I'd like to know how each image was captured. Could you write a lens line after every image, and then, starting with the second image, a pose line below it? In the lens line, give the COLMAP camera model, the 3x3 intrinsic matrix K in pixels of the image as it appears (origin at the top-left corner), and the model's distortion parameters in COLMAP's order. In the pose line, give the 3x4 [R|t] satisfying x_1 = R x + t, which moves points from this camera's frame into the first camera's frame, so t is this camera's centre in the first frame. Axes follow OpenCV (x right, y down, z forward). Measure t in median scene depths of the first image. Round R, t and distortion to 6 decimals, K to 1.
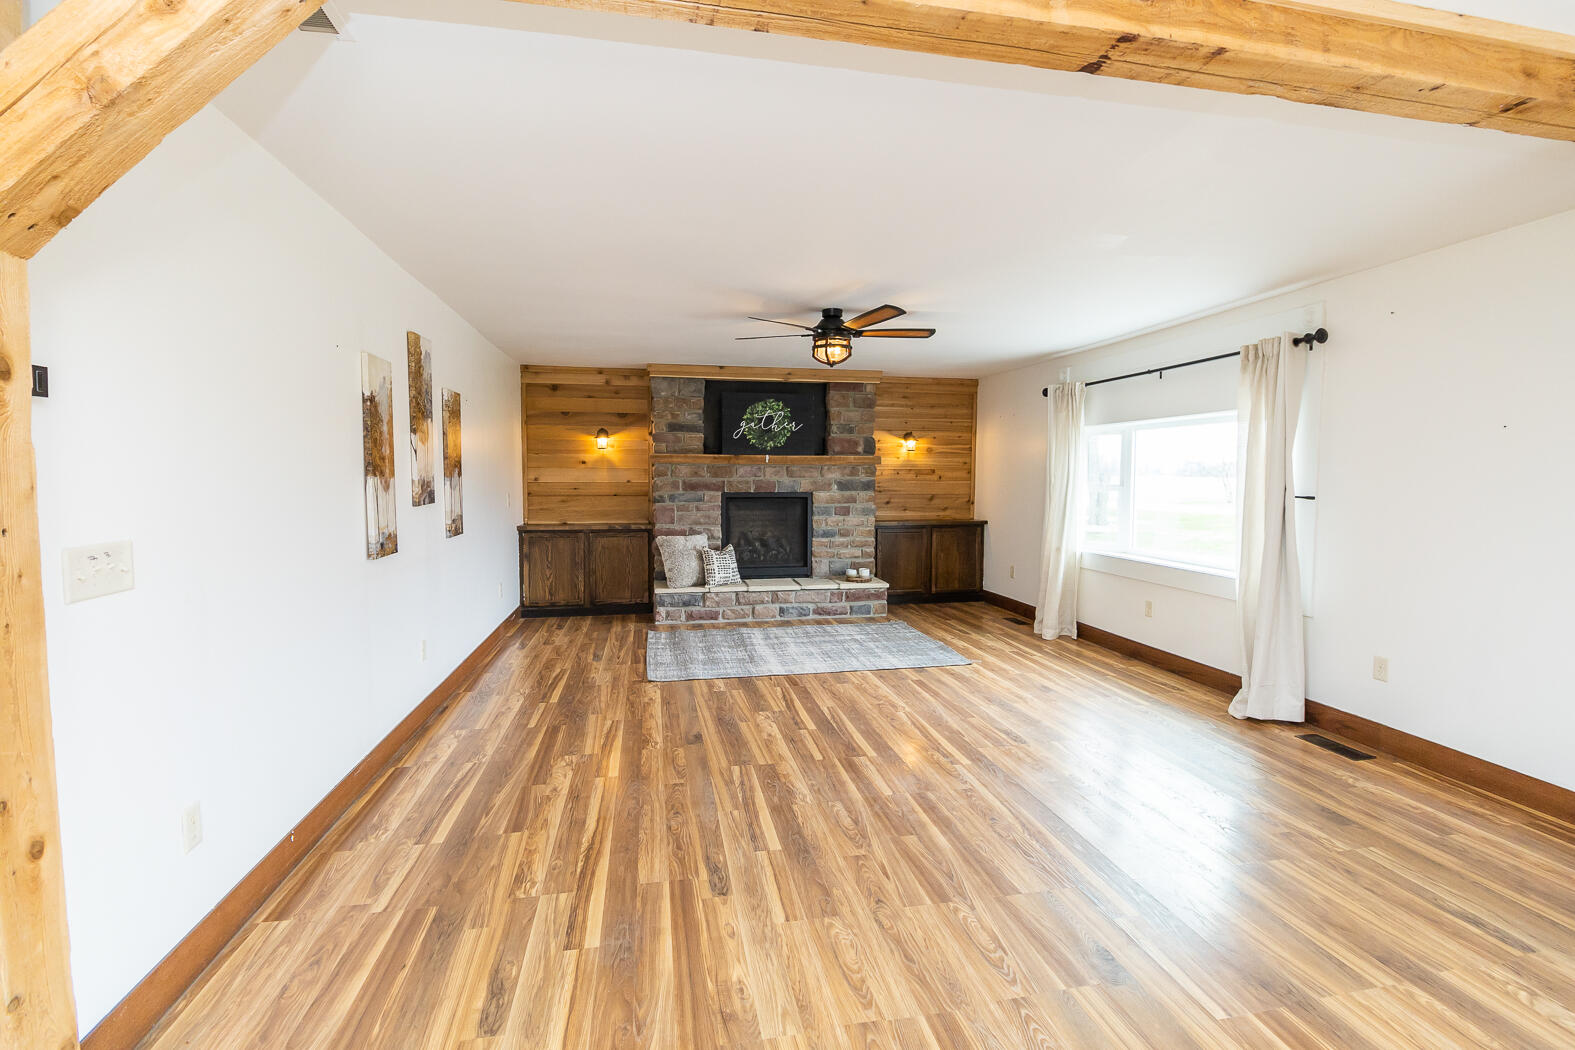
lens RADIAL K [[735.5, 0, 791.8], [0, 735.5, 497.3], [0, 0, 1]] dist [0.021184, -0.031758]
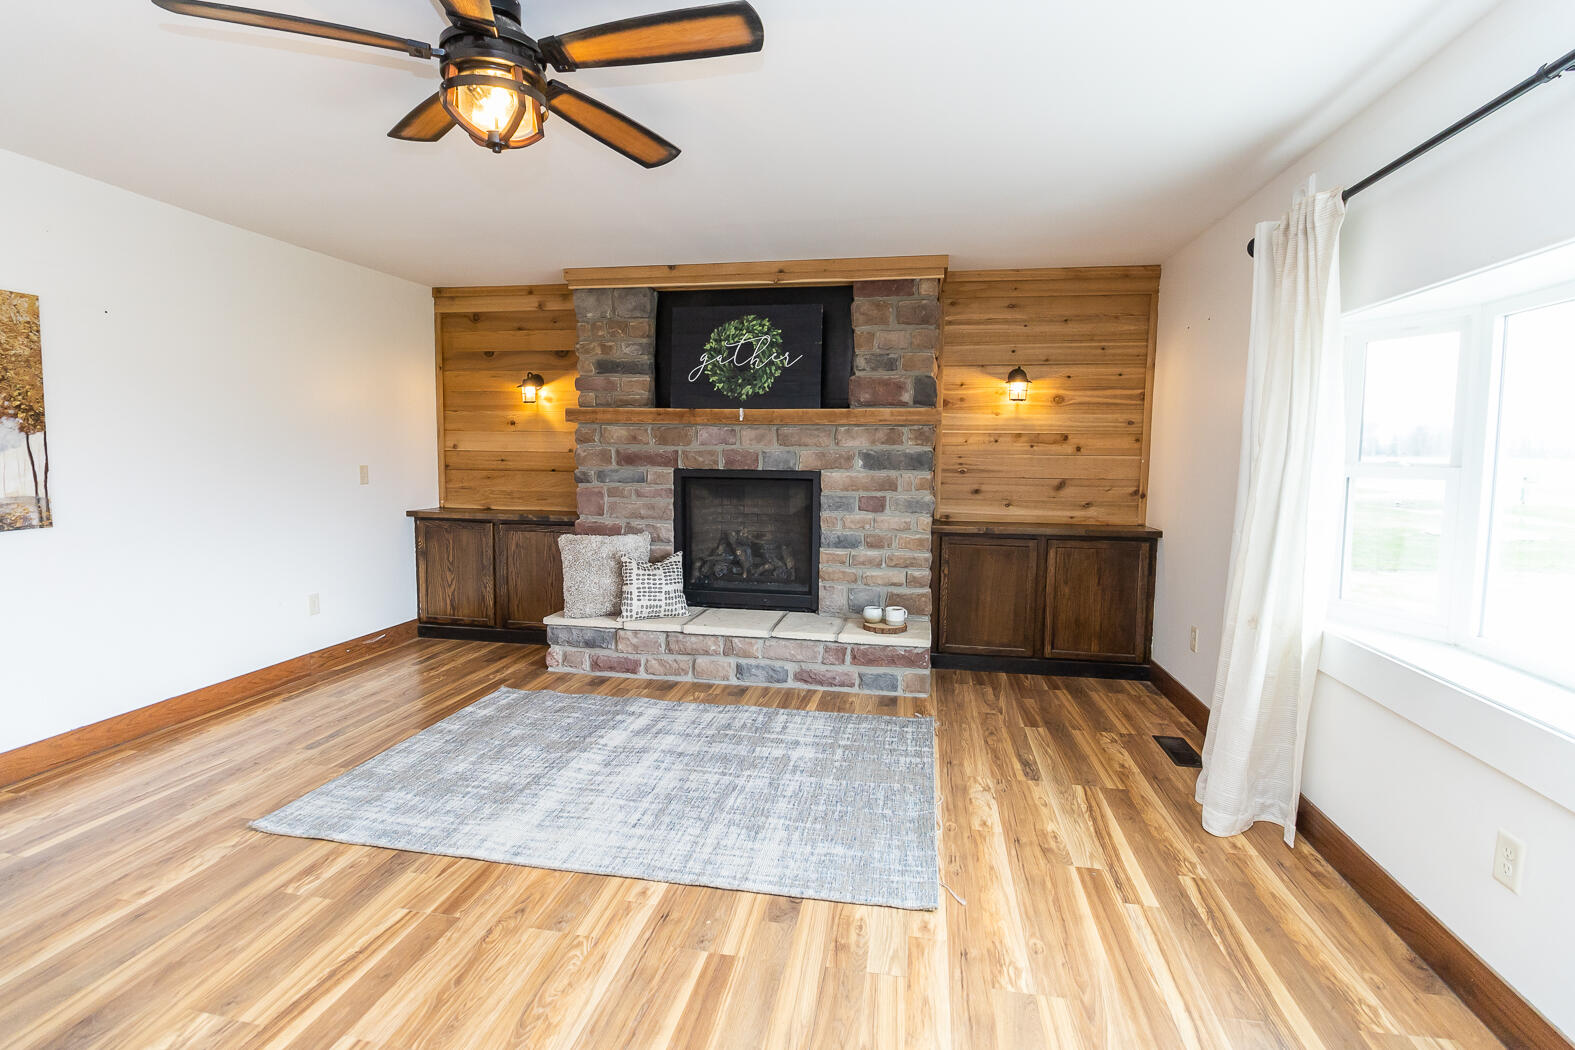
lens RADIAL K [[735.5, 0, 791.8], [0, 735.5, 497.3], [0, 0, 1]] dist [0.021184, -0.031758]
pose [[0.930190, 0.029660, -0.365879, 0.229415], [-0.019707, 0.999328, 0.030910, -0.003673], [0.366550, -0.021542, 0.930149, 0.449050]]
